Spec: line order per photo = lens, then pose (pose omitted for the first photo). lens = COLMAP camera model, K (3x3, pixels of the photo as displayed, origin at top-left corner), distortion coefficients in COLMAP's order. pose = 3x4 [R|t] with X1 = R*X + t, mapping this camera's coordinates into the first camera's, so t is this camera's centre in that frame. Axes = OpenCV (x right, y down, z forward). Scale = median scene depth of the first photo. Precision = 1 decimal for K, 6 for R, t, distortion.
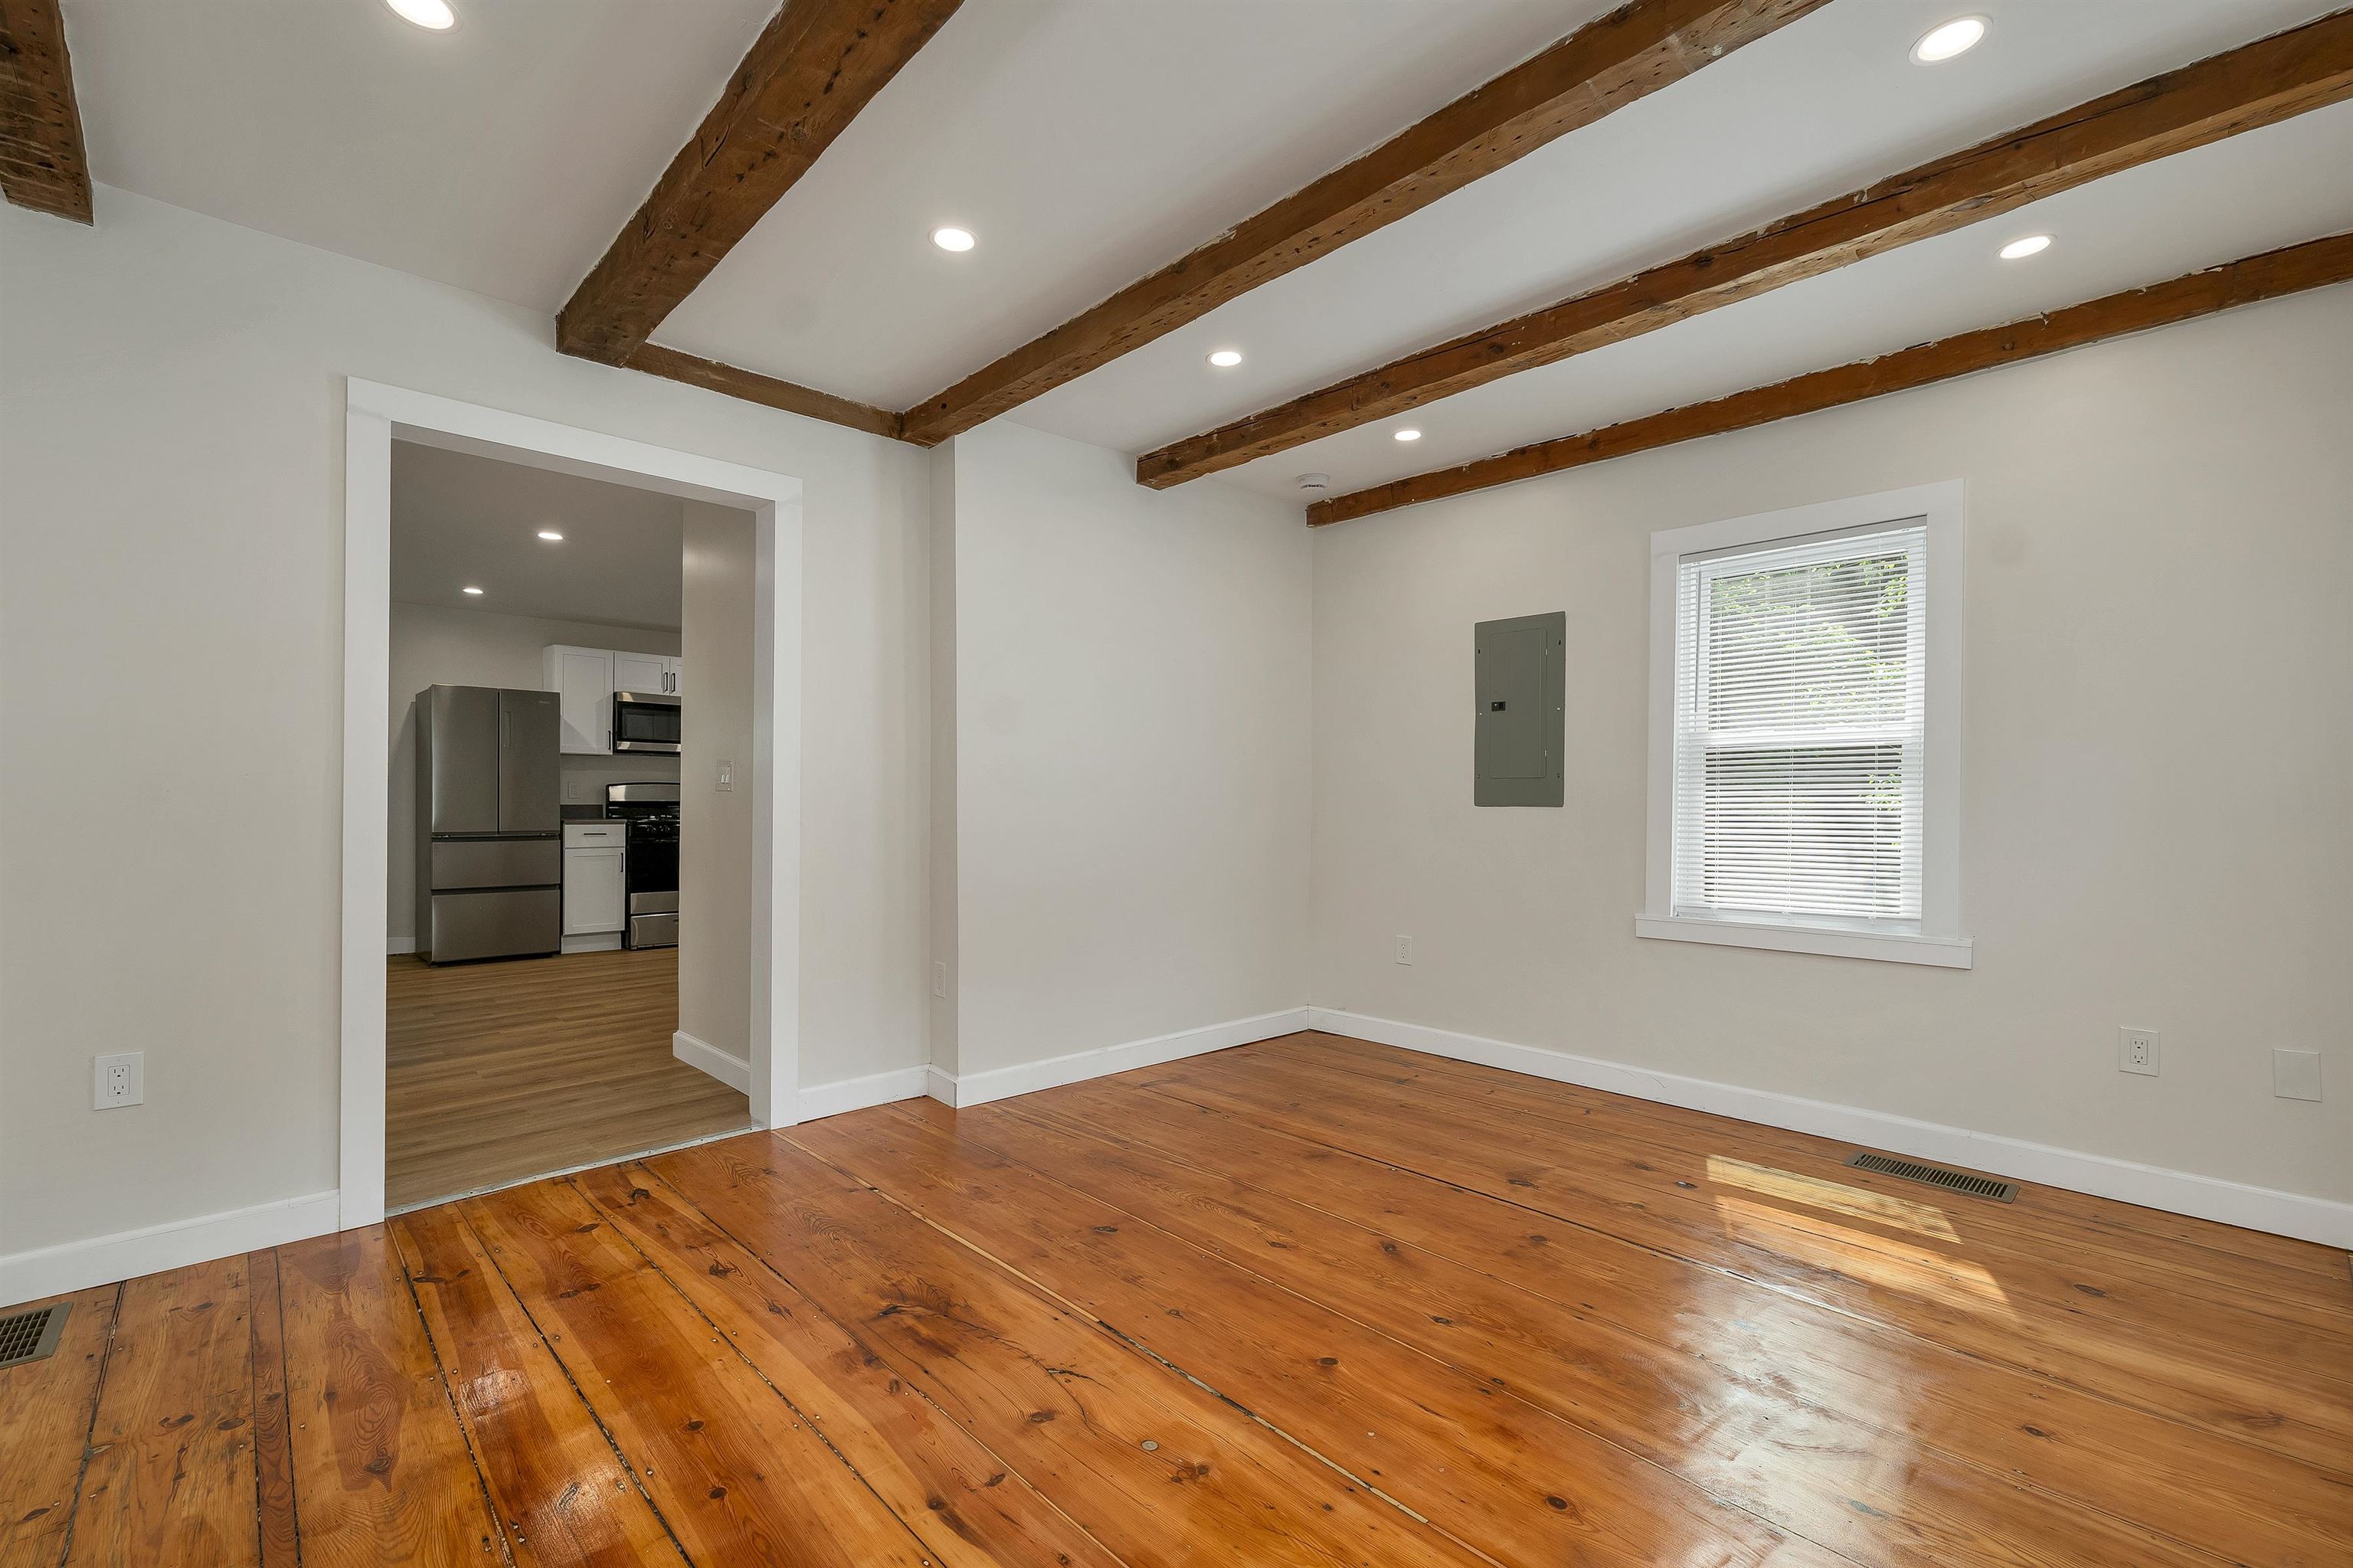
lens RADIAL K [[1002.9, 0, 1143.8], [0, 1002.9, 798.8], [0, 0, 1]] dist [0.008385, -0.000180]
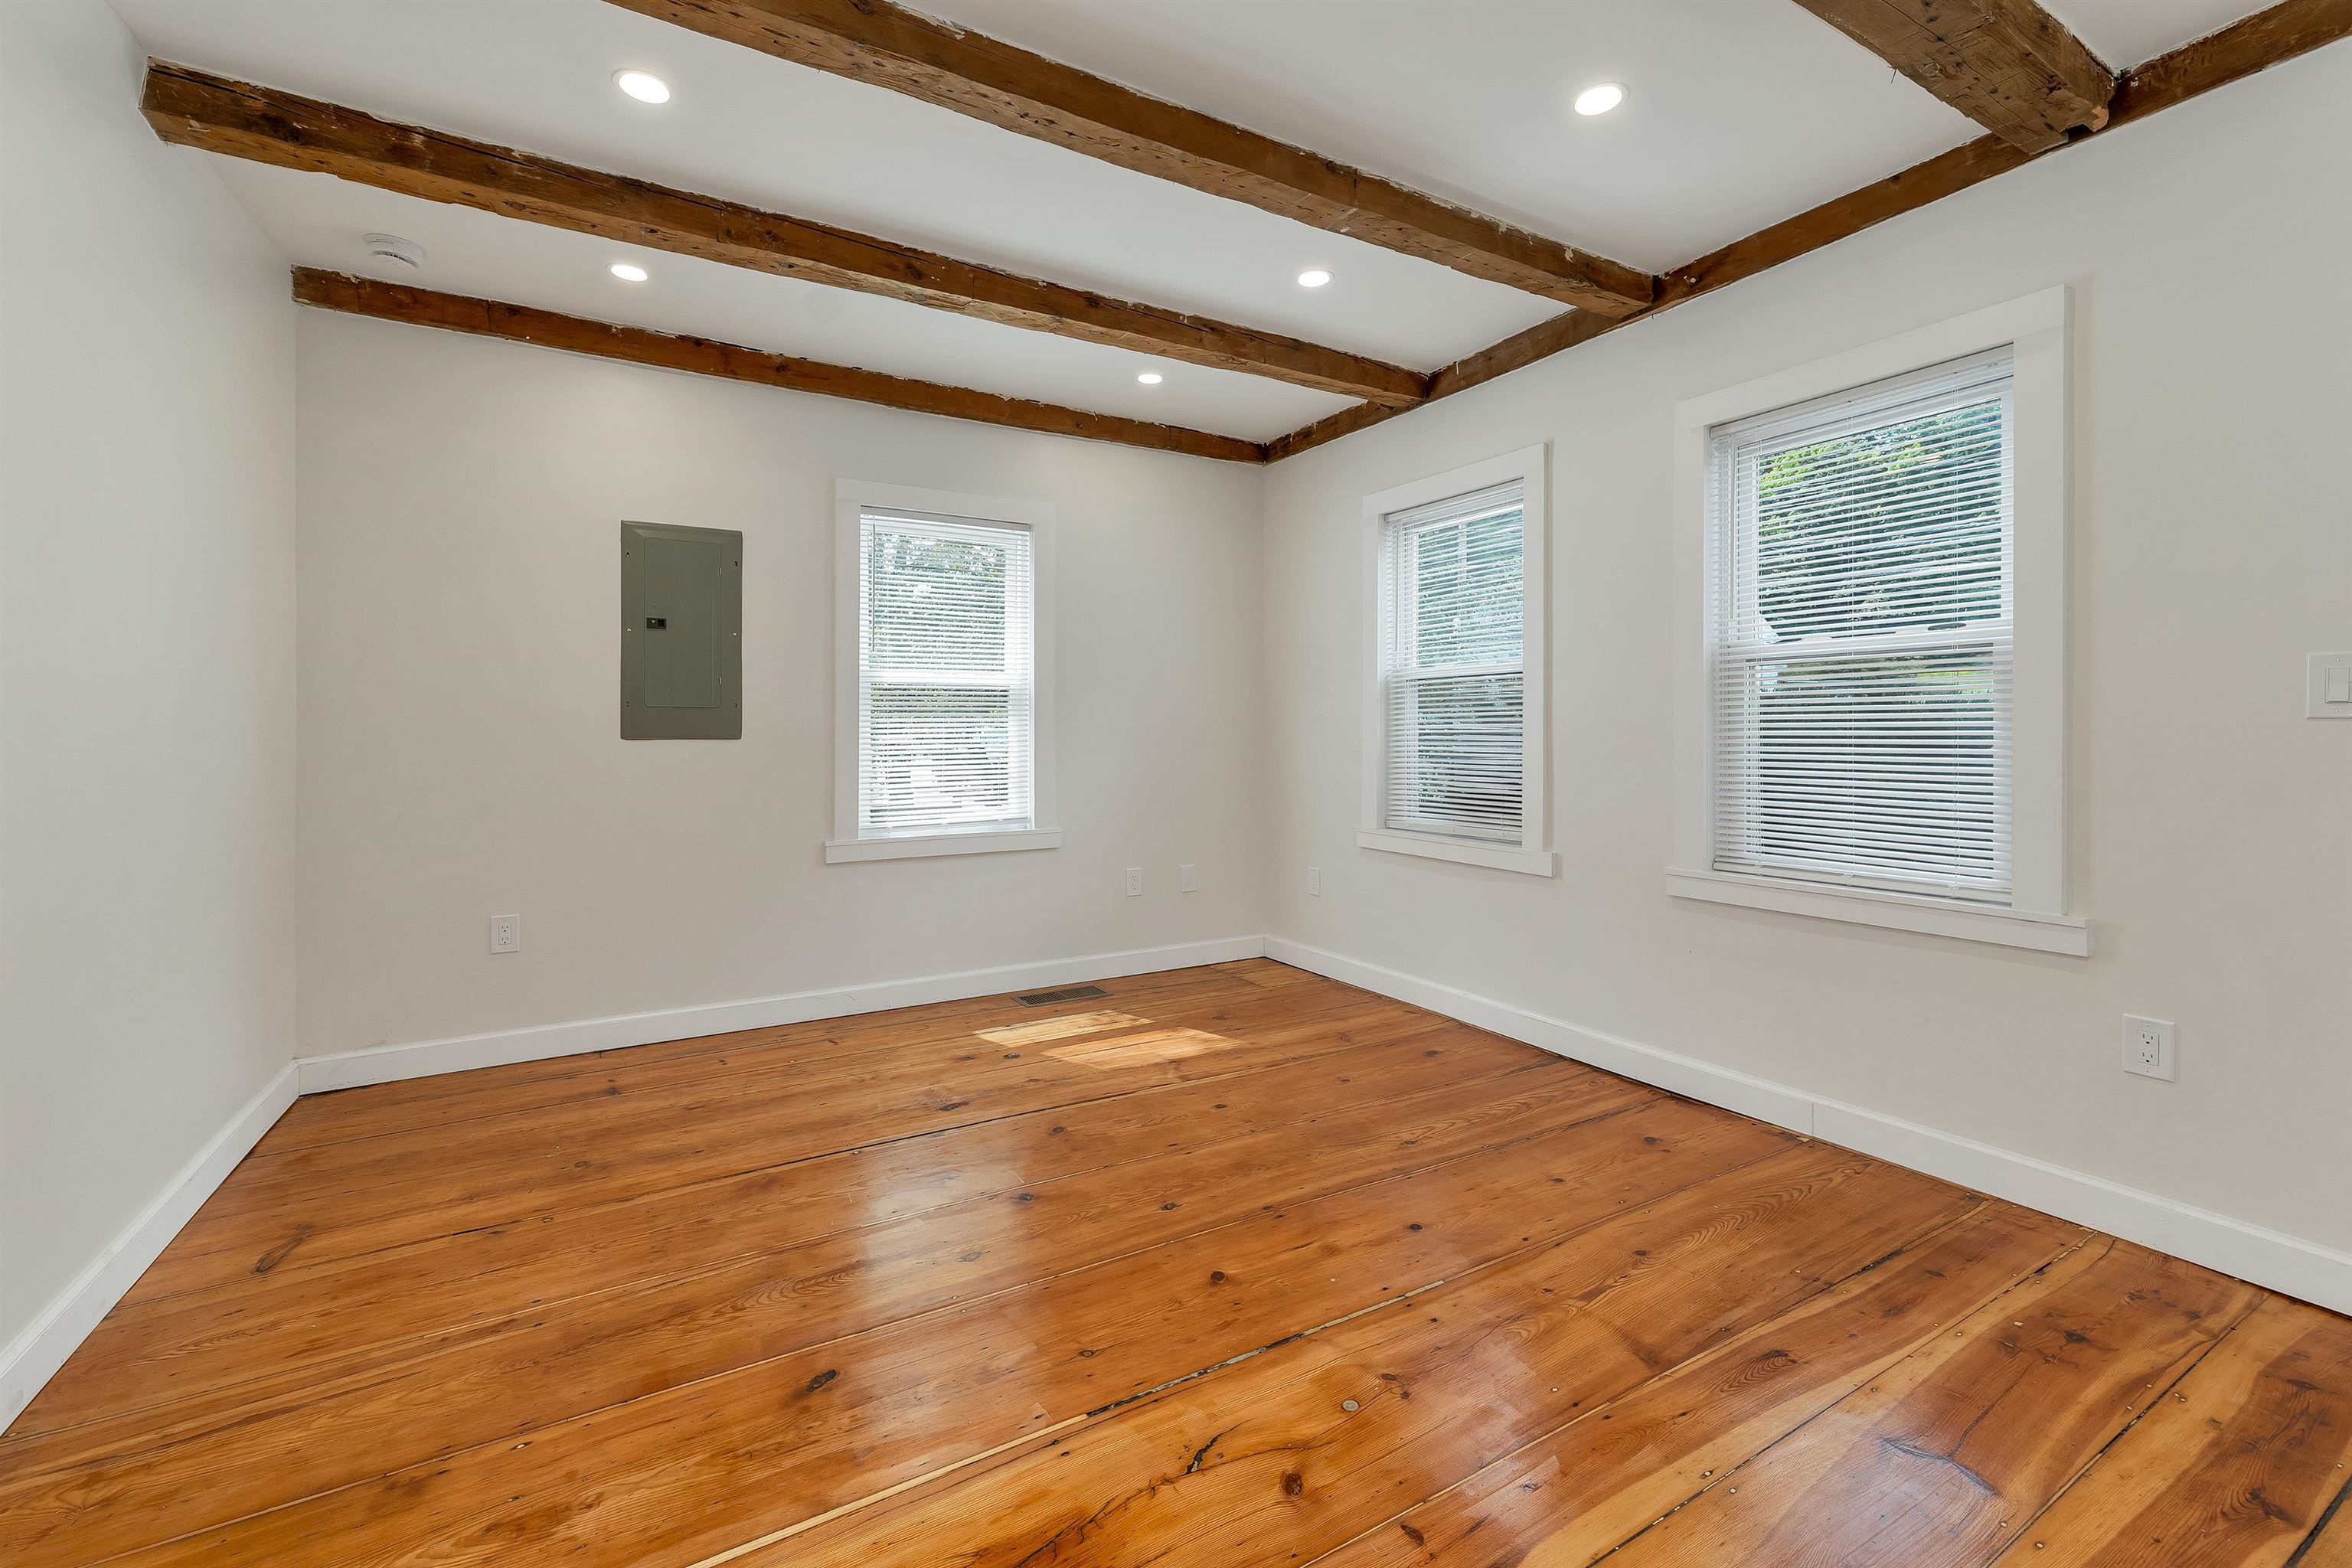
lens RADIAL K [[987.3, 0, 1175.9], [0, 987.3, 729.9], [0, 0, 1]] dist [0.006704, -0.000067]
pose [[0.221115, -0.002872, 0.975244, -0.534937], [0.002537, 0.999994, 0.002369, -0.002221], [-0.975244, 0.001950, 0.221121, 0.536725]]
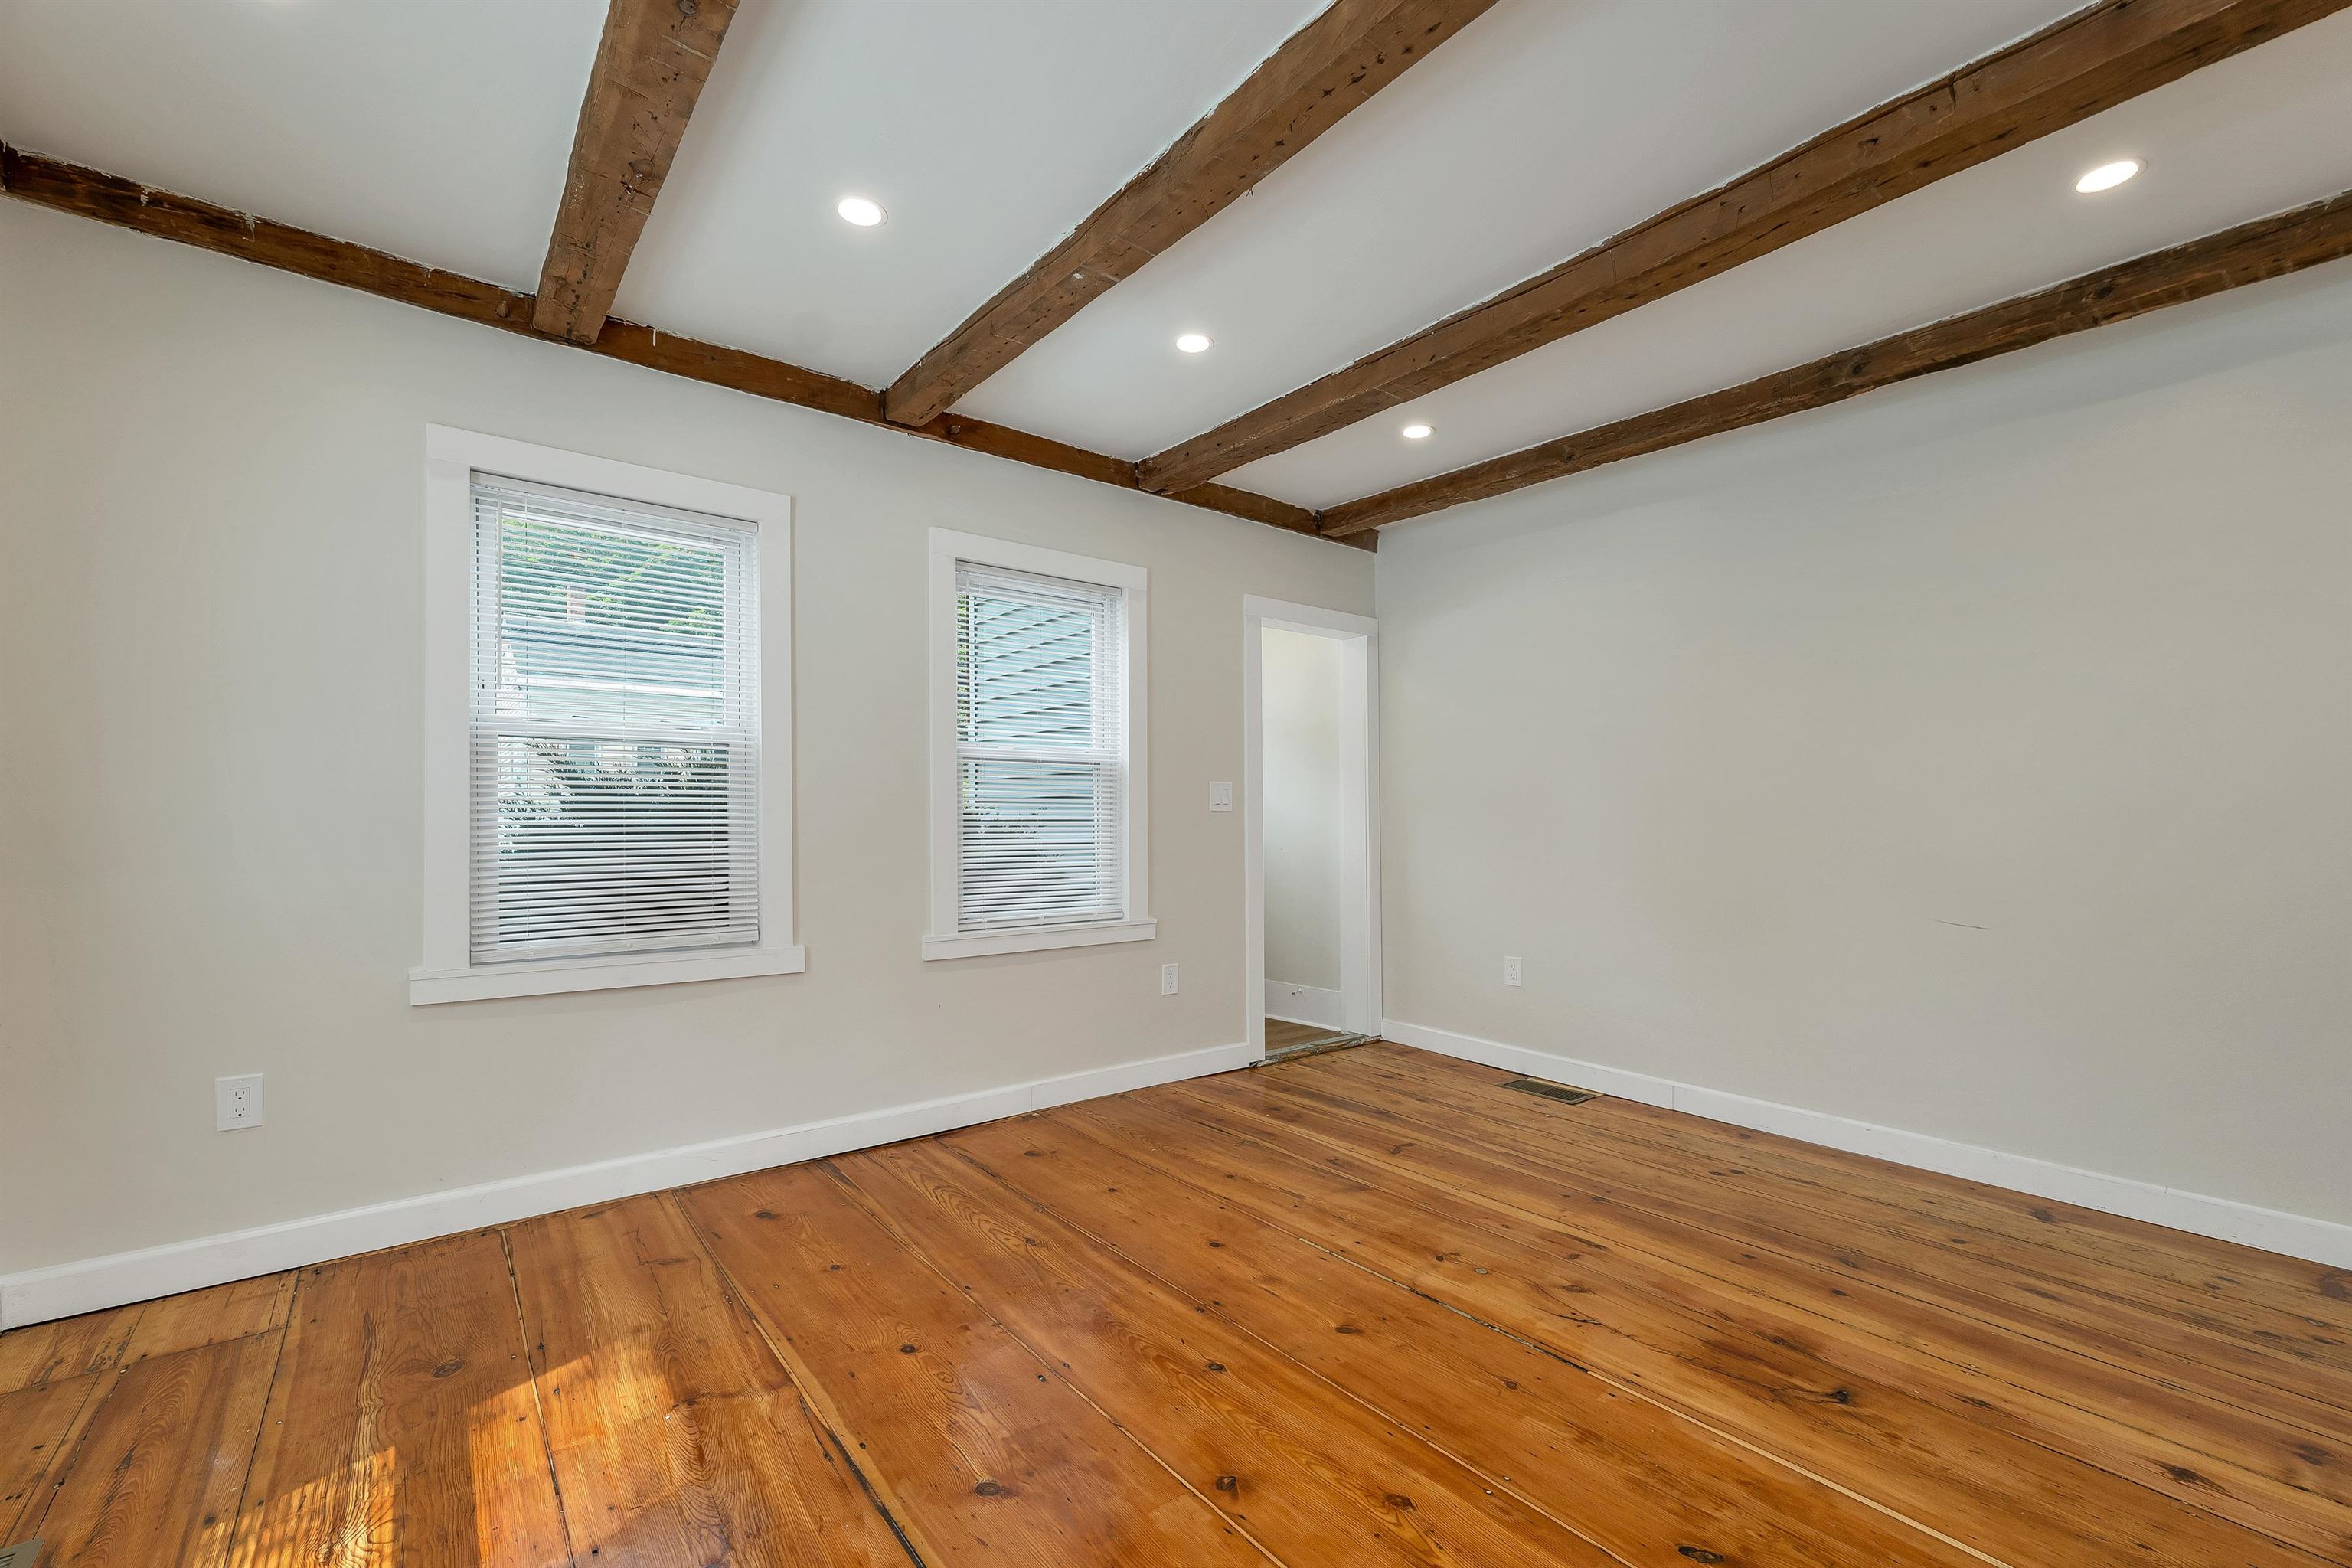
lens RADIAL K [[1002.4, 0, 1143.3], [0, 1002.4, 798.8], [0, 0, 1]] dist [0.008385, -0.000180]
pose [[-0.995682, -0.006207, 0.092624, 0.199863], [-0.008049, 0.999777, -0.019532, 0.004567], [-0.092482, -0.020193, -0.995510, 1.390589]]
